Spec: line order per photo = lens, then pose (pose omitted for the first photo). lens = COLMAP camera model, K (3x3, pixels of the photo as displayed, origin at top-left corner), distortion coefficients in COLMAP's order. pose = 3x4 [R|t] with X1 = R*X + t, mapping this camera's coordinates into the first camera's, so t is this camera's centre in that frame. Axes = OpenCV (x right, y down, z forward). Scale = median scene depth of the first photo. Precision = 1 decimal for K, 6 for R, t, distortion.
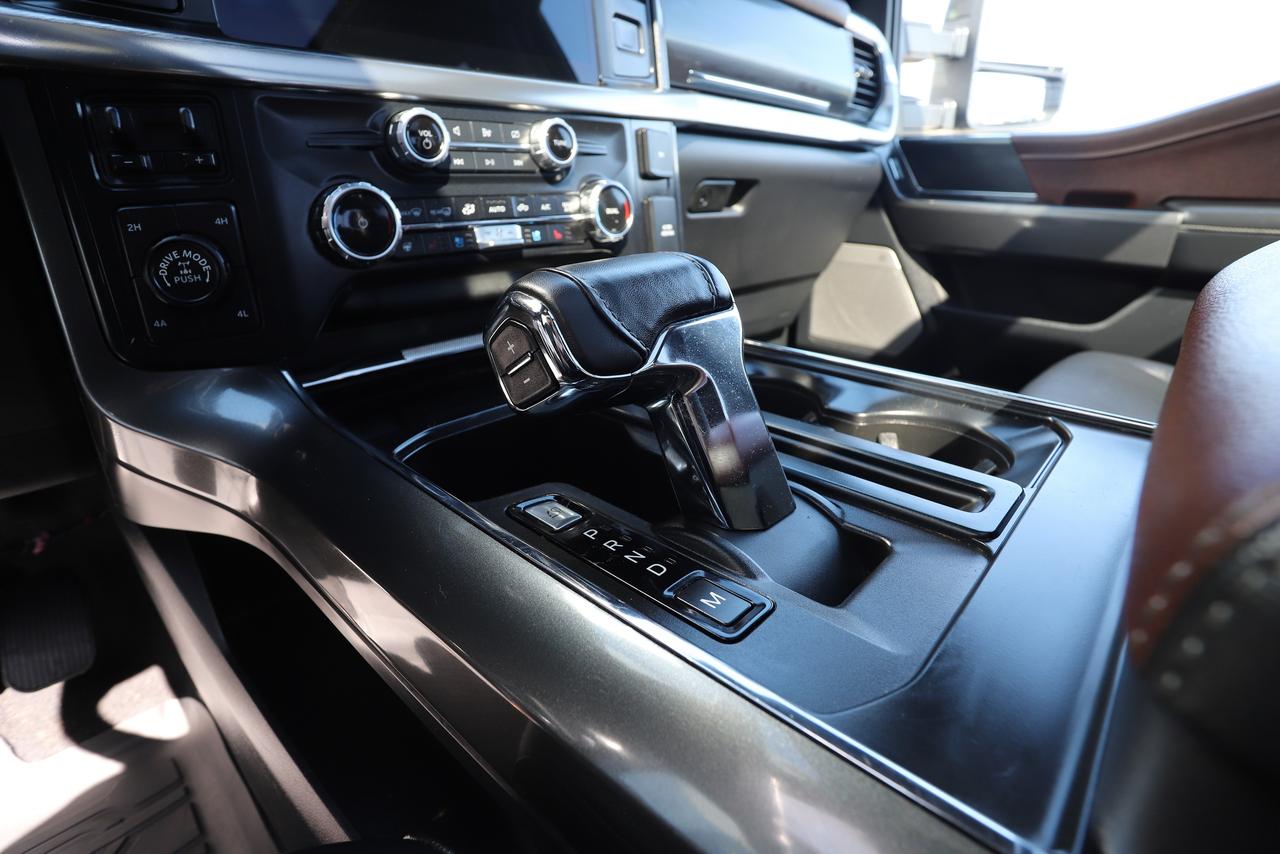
lens RADIAL K [[611.4, 0, 640.0], [0, 611.4, 427.0], [0, 0, 1]] dist [-0.064541, 0.019070]
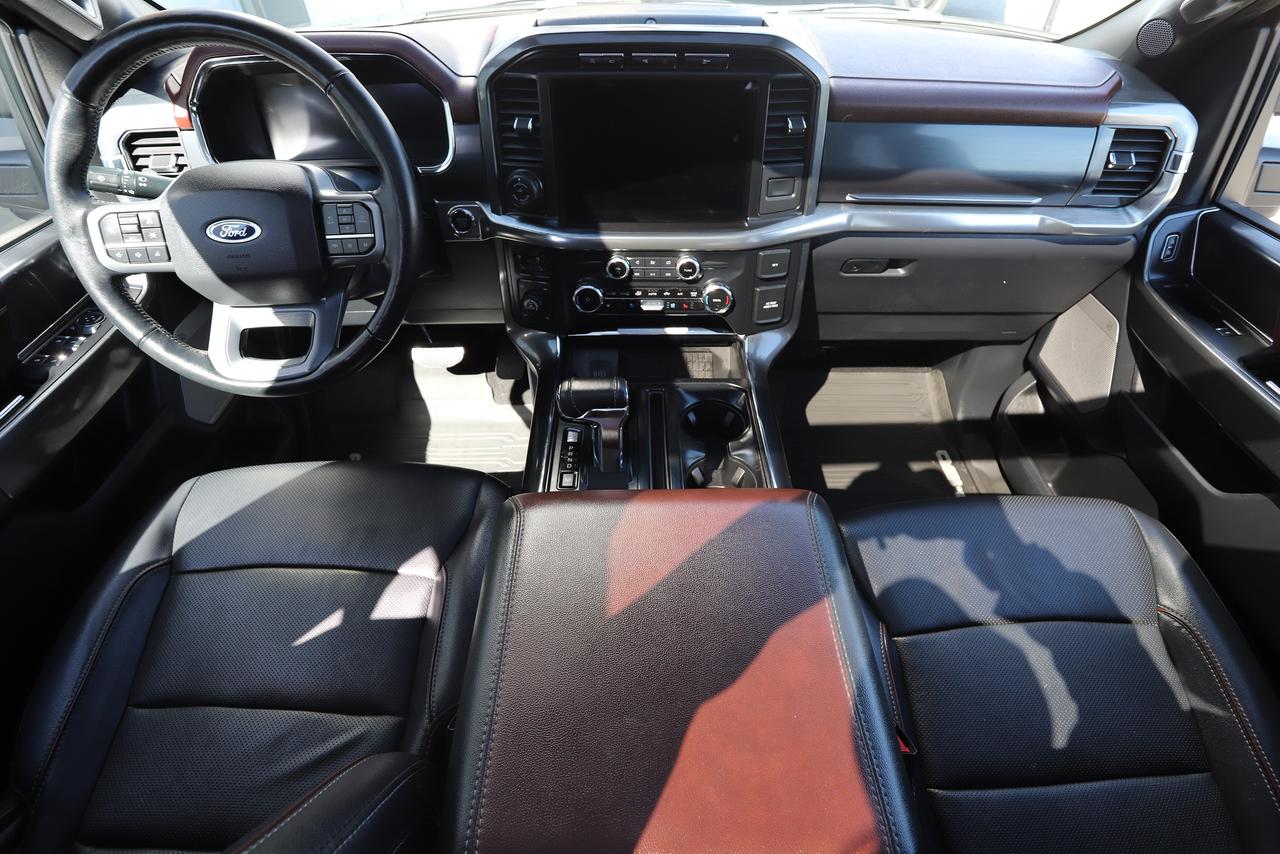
lens RADIAL K [[611.4, 0, 640.0], [0, 611.4, 427.0], [0, 0, 1]] dist [-0.064541, 0.019070]
pose [[0.721671, 0.452734, -0.523664, 1.143987], [-0.271475, 0.880980, 0.387526, -0.804893], [0.636783, -0.137504, 0.758683, -0.800280]]
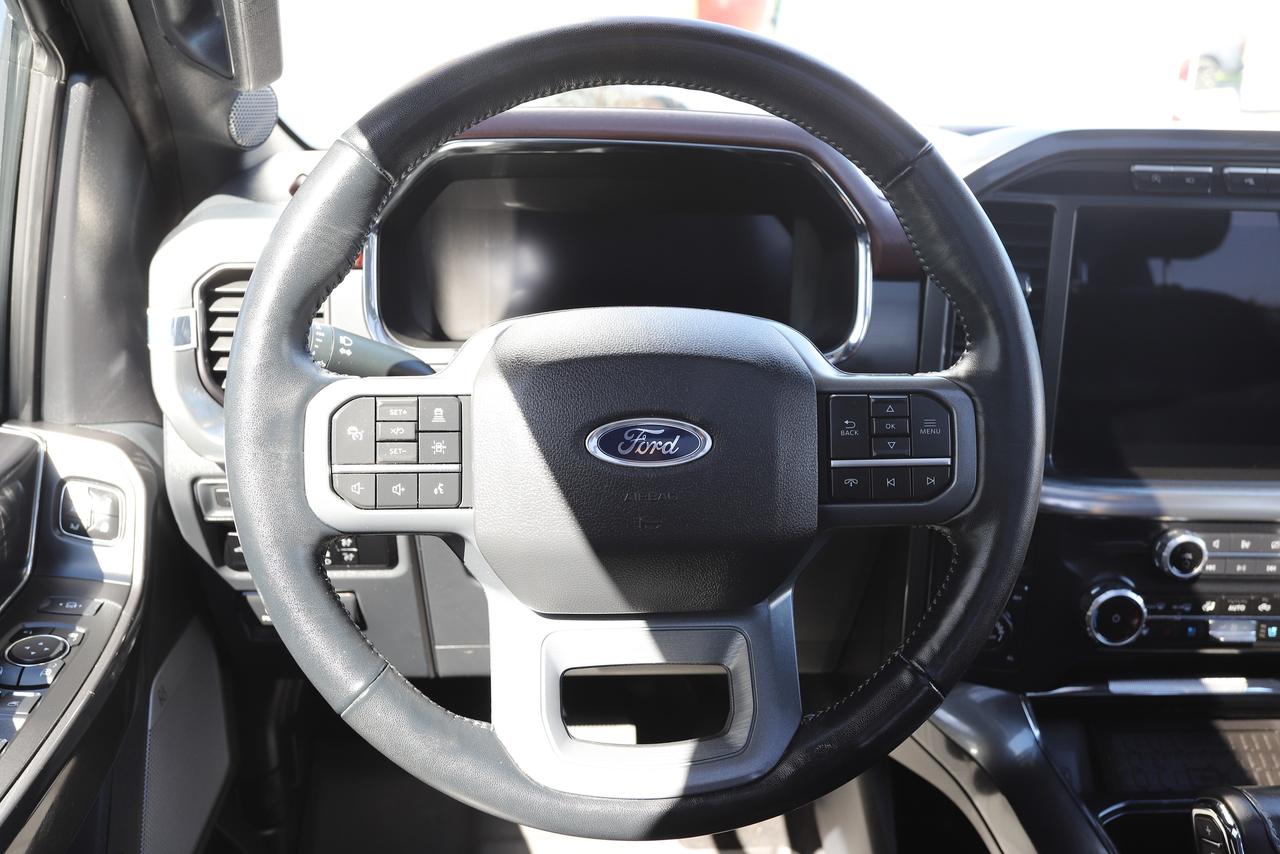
lens RADIAL K [[1078.6, 0, 640.0], [0, 1078.6, 427.0], [0, 0, 1]] dist [0.002537, 0.001869]
pose [[0.756869, 0.216509, -0.616664, 0.076914], [-0.281720, 0.959455, -0.008910, -0.363783], [0.589732, 0.180470, 0.787176, -1.232817]]
